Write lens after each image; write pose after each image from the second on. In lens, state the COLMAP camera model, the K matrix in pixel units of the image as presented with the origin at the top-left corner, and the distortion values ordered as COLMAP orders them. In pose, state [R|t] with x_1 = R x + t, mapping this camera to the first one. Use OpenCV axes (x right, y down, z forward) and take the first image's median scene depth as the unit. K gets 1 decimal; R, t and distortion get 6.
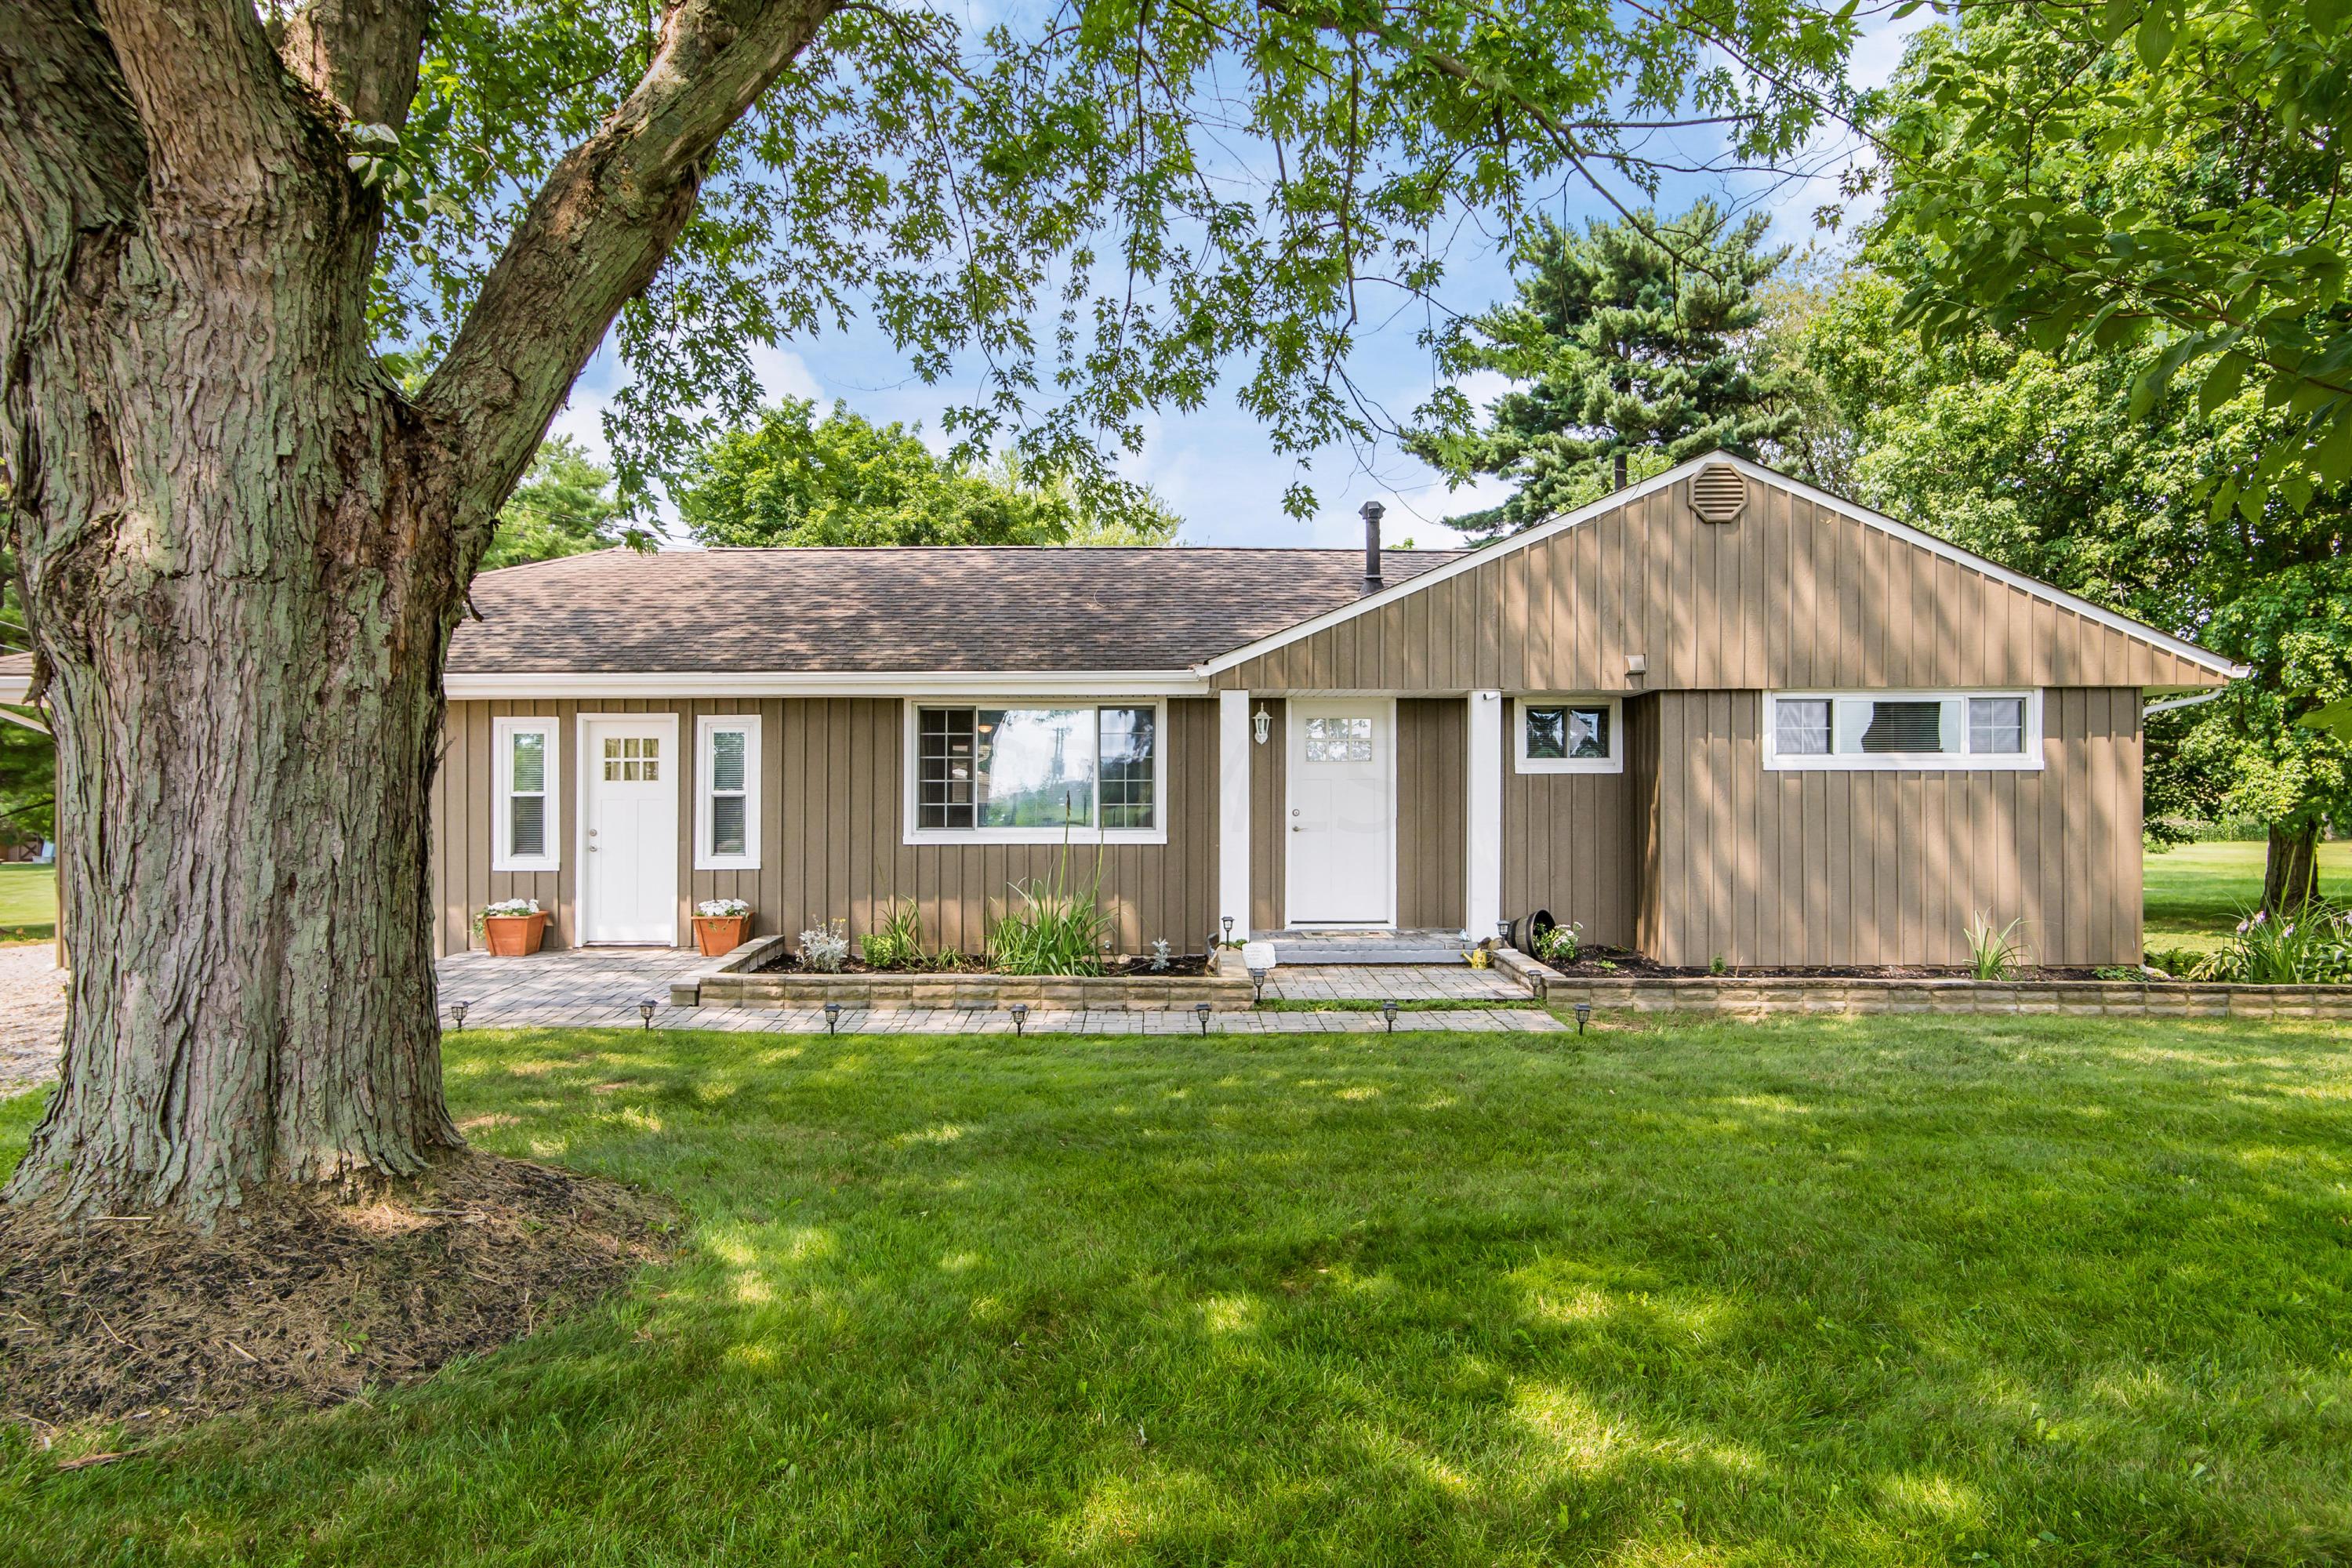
lens RADIAL K [[1648.2, 0, 1176.0], [0, 1648.2, 784.0], [0, 0, 1]] dist [-0.001017, -0.001860]
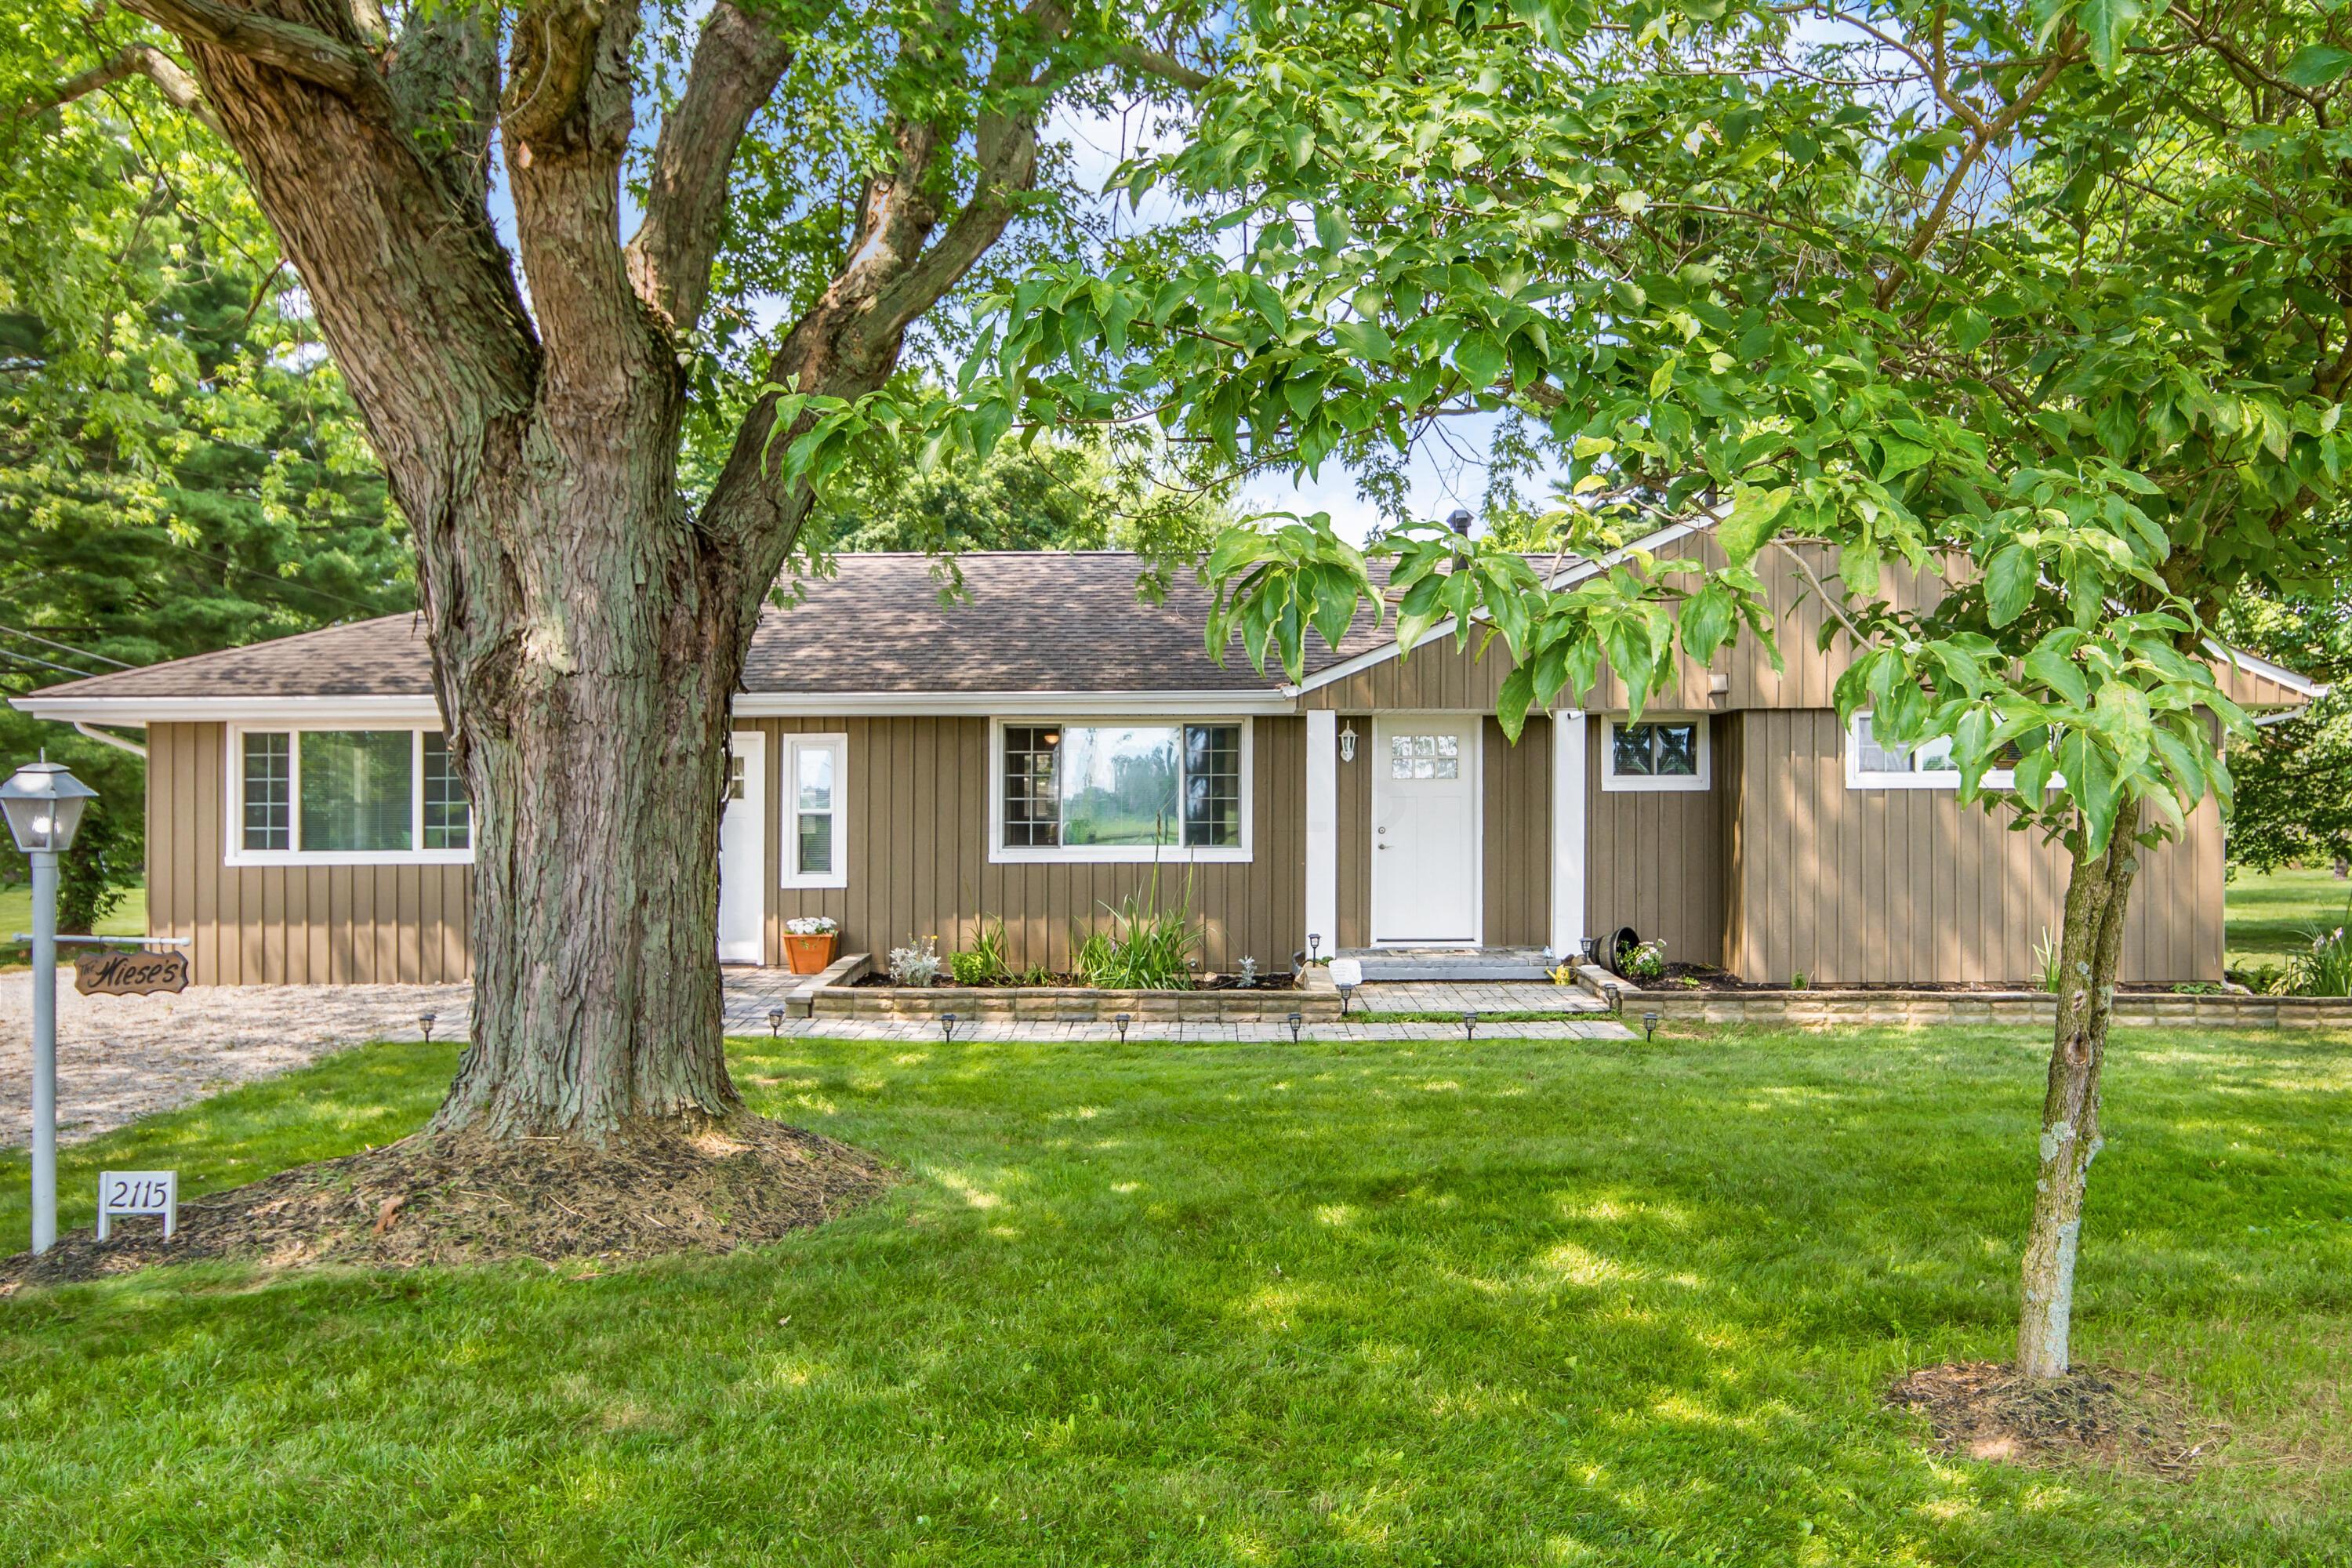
lens RADIAL K [[1900.9, 0, 1253.0], [0, 1900.9, 856.4], [0, 0, 1]] dist [-0.001936, -0.004257]
pose [[0.999986, -0.000951, 0.005286, -0.014429], [0.000763, 0.999376, 0.035318, -0.009718], [-0.005316, -0.035314, 0.999362, -0.191087]]
